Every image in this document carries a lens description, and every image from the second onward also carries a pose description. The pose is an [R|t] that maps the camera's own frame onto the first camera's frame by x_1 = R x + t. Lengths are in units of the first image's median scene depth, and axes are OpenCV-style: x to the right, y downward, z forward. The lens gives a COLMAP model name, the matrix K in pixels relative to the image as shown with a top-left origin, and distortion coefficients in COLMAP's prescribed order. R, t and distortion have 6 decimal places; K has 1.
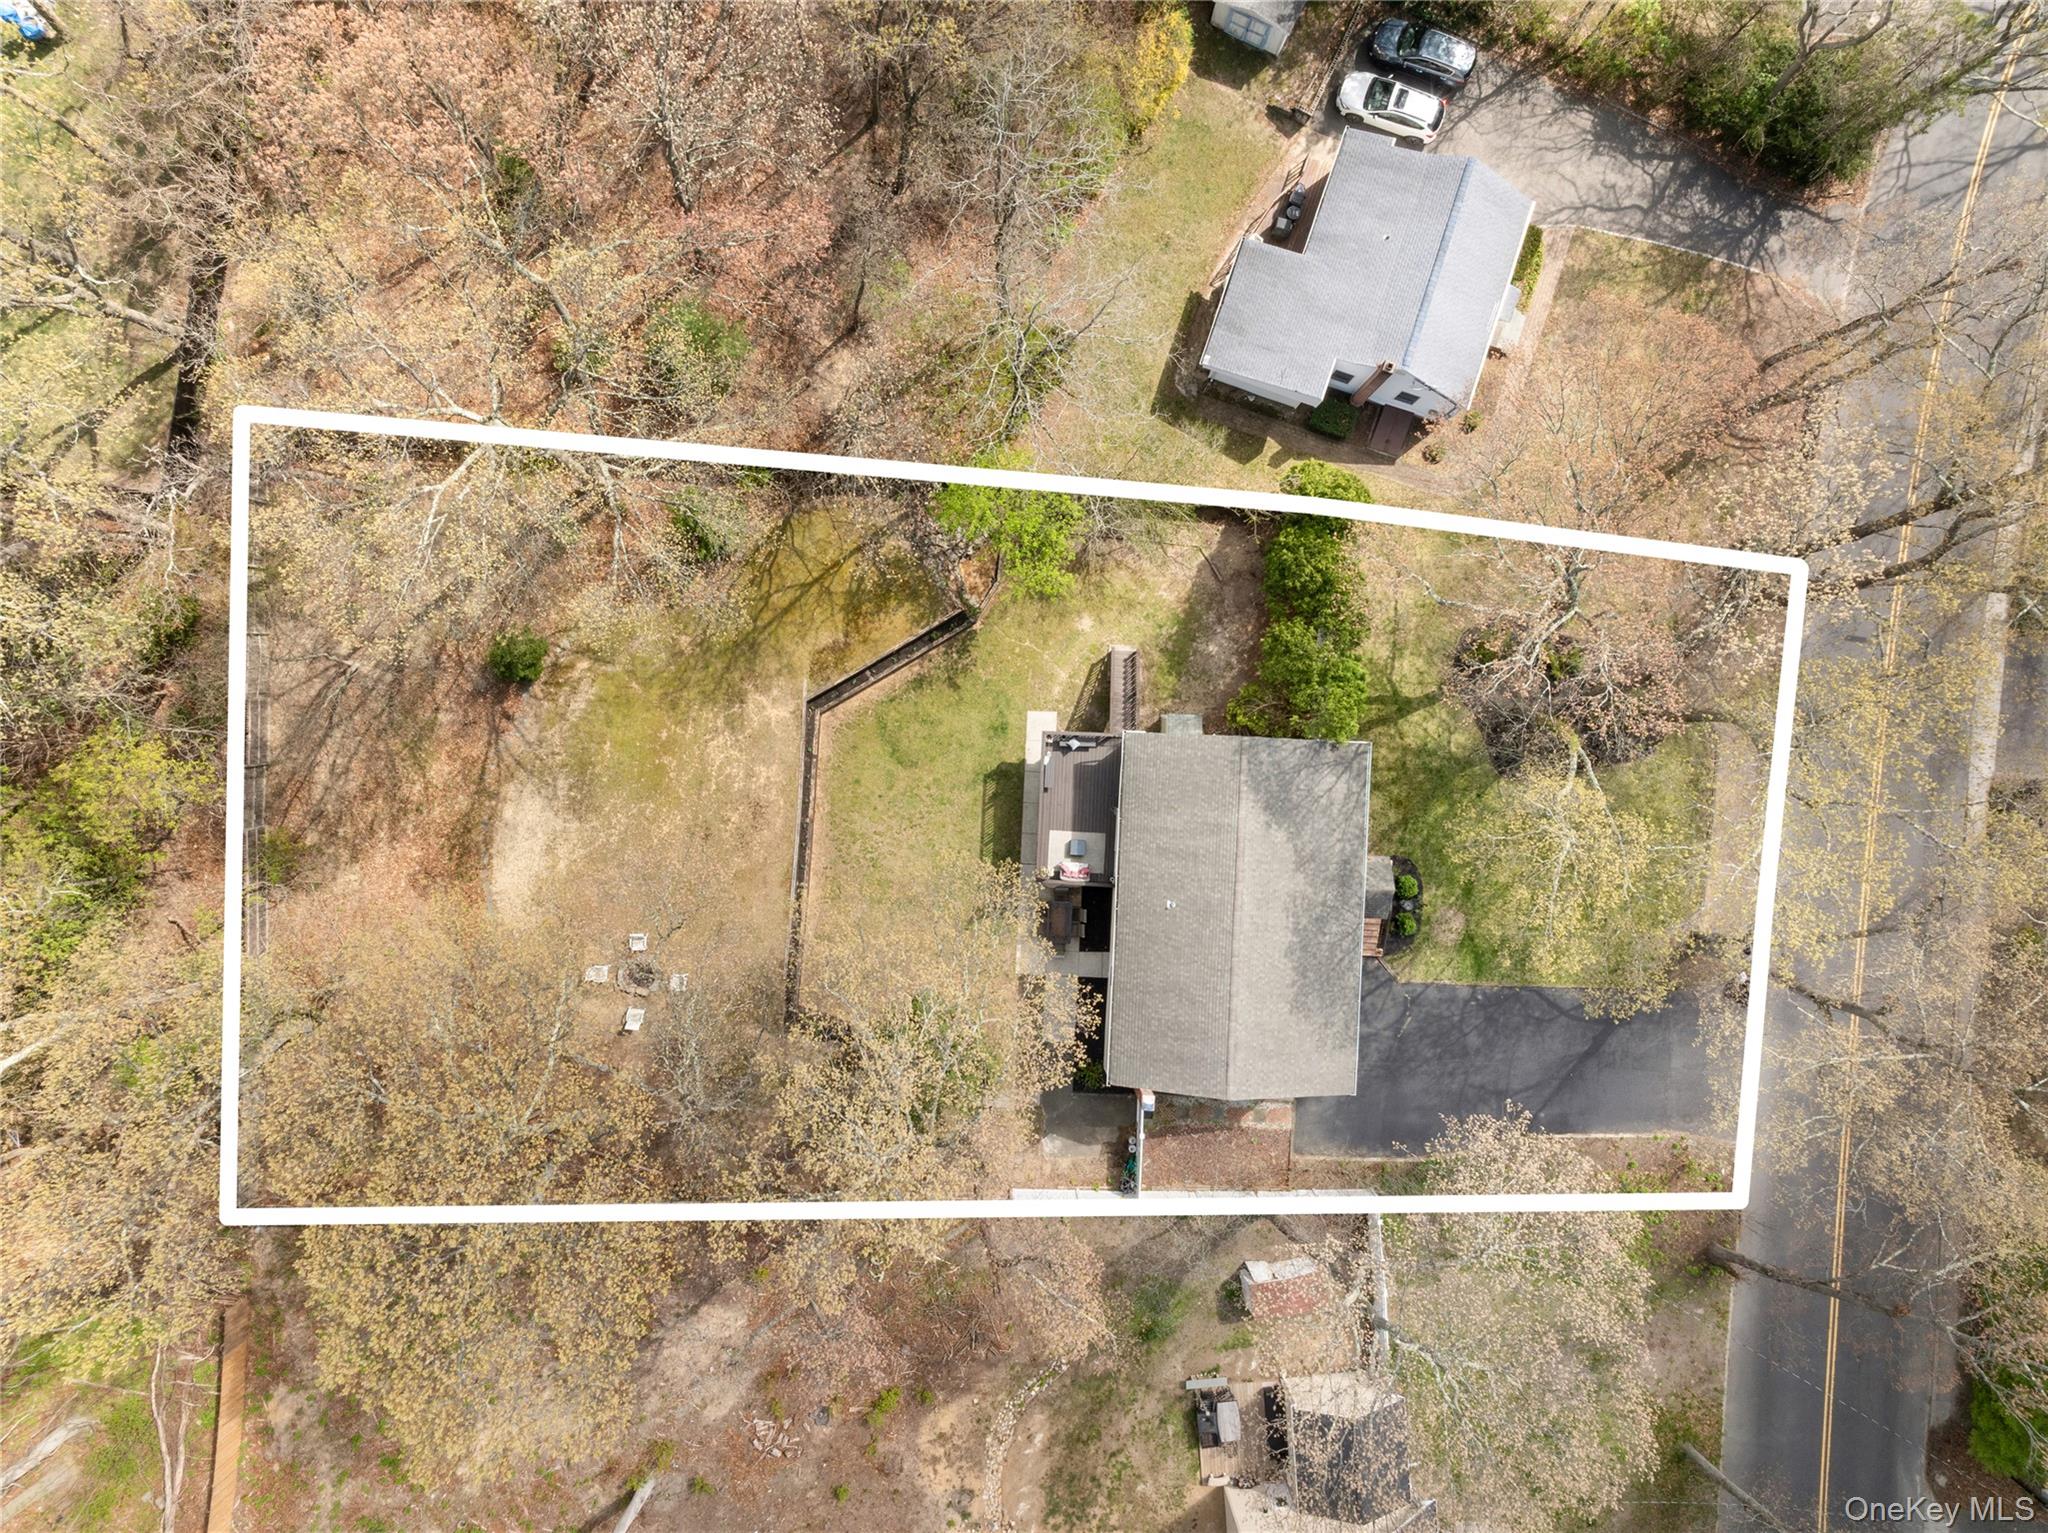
lens RADIAL K [[1423.4, 0, 1018.1], [0, 1423.4, 765.6], [0, 0, 1]] dist [-0.008681, 0.008720]
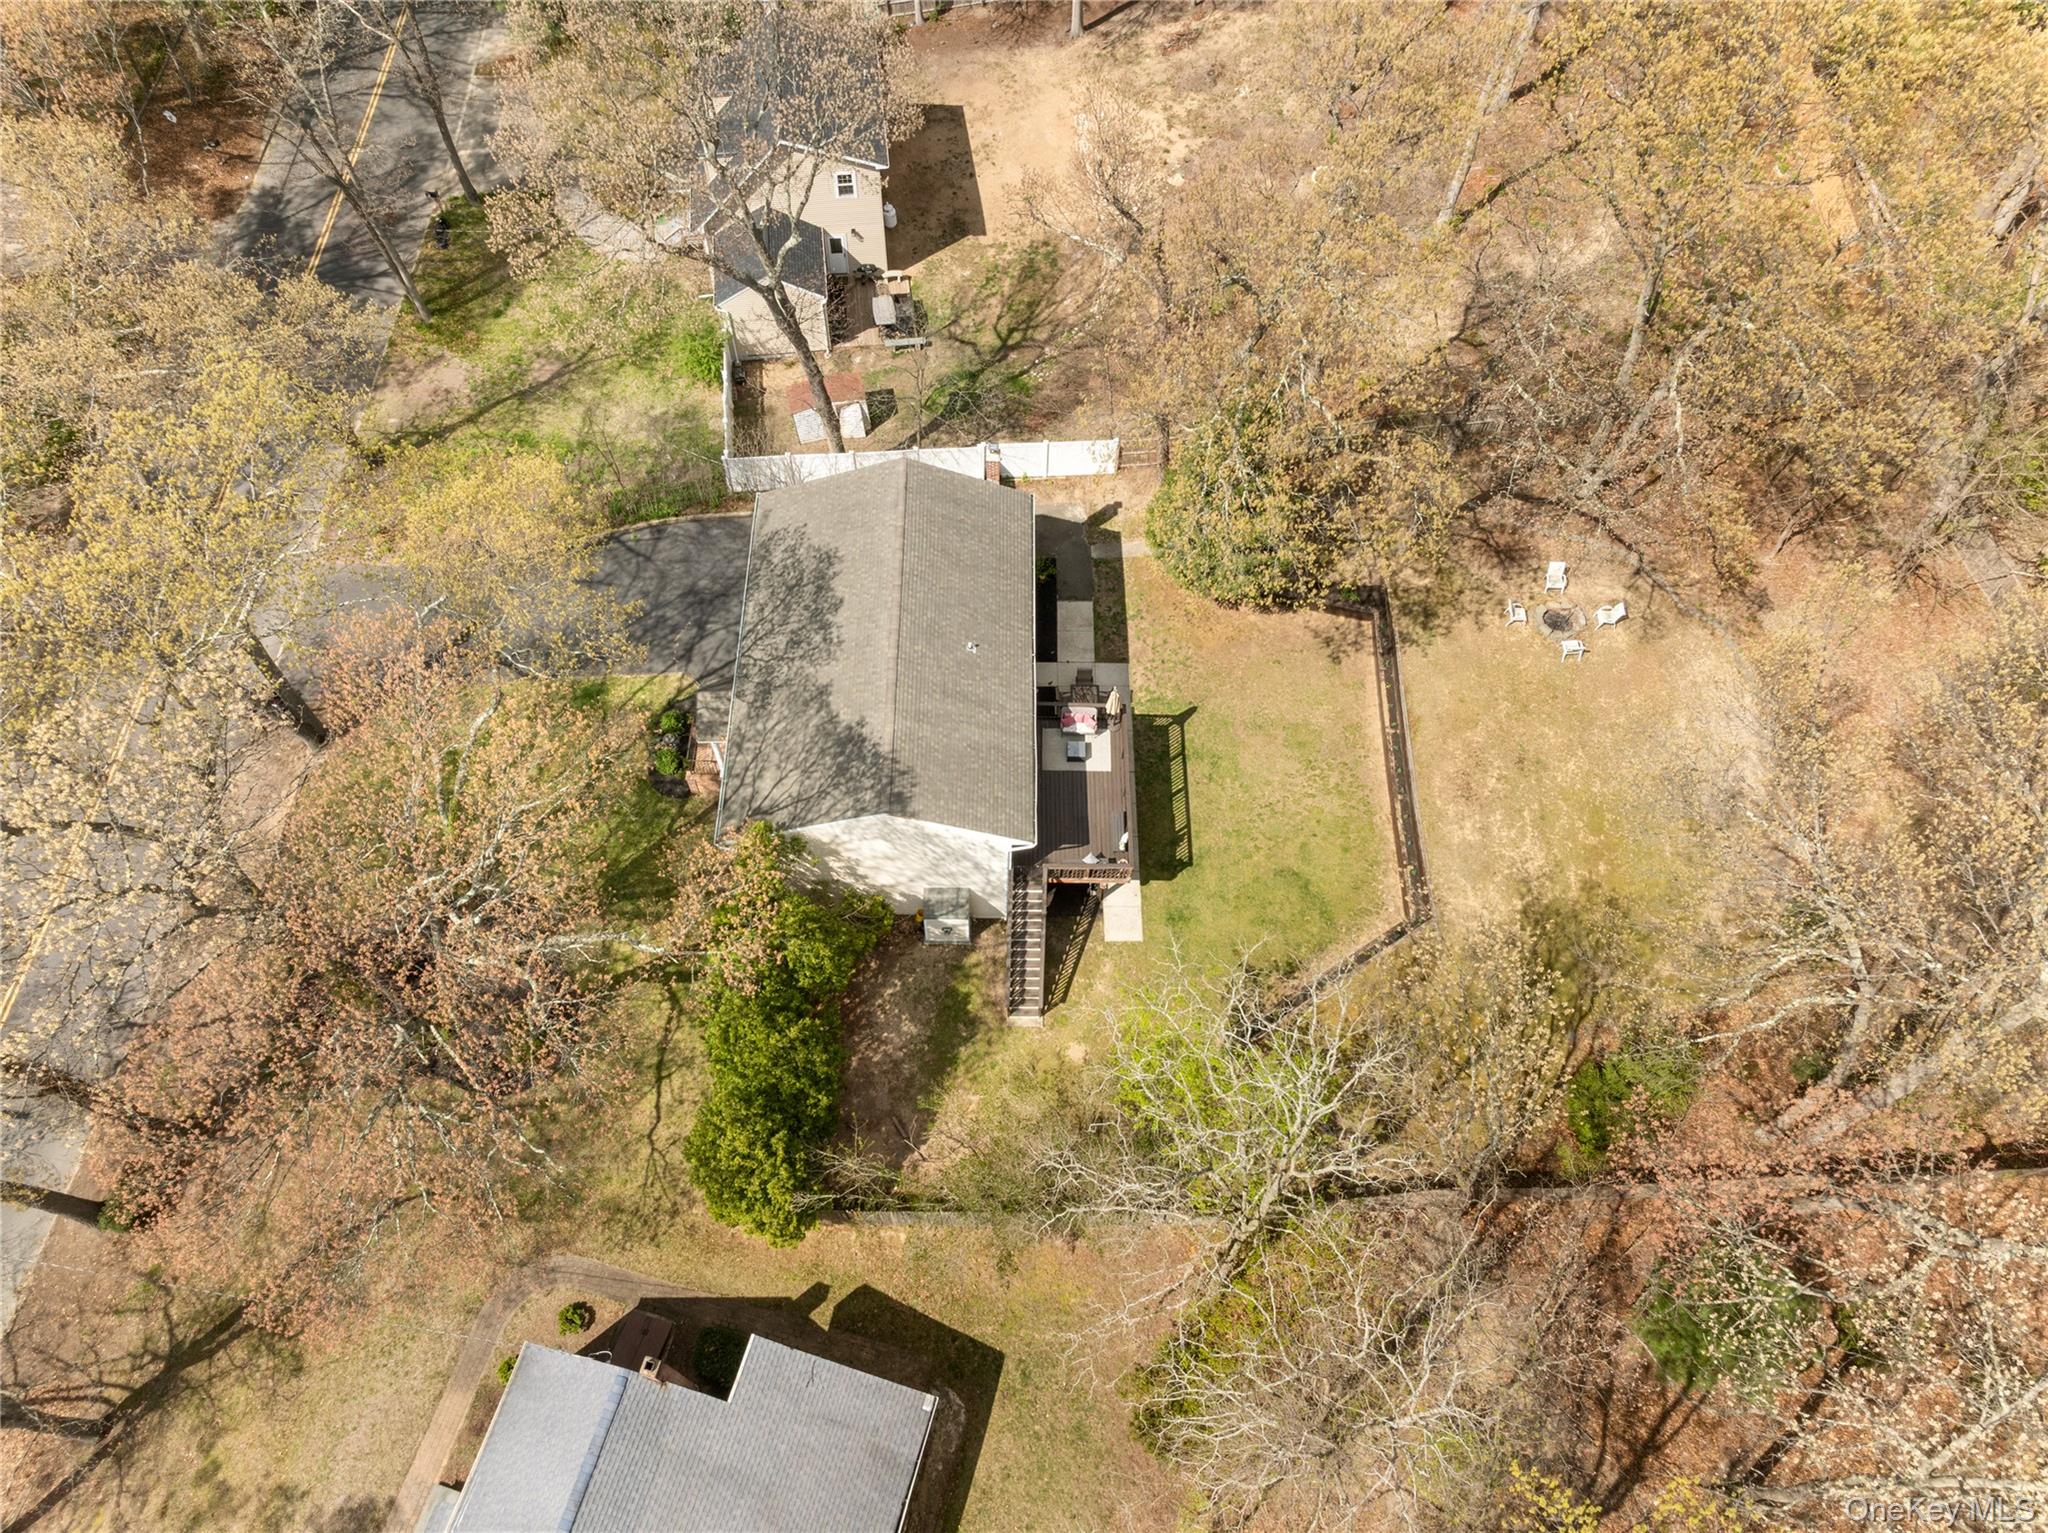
lens RADIAL K [[1423.4, 0, 1018.1], [0, 1423.4, 765.6], [0, 0, 1]] dist [-0.008681, 0.008720]
pose [[-0.998605, 0.029228, -0.043974, 0.108664], [-0.047496, -0.861069, 0.506265, -0.351035], [-0.023068, 0.507647, 0.861256, 0.286928]]
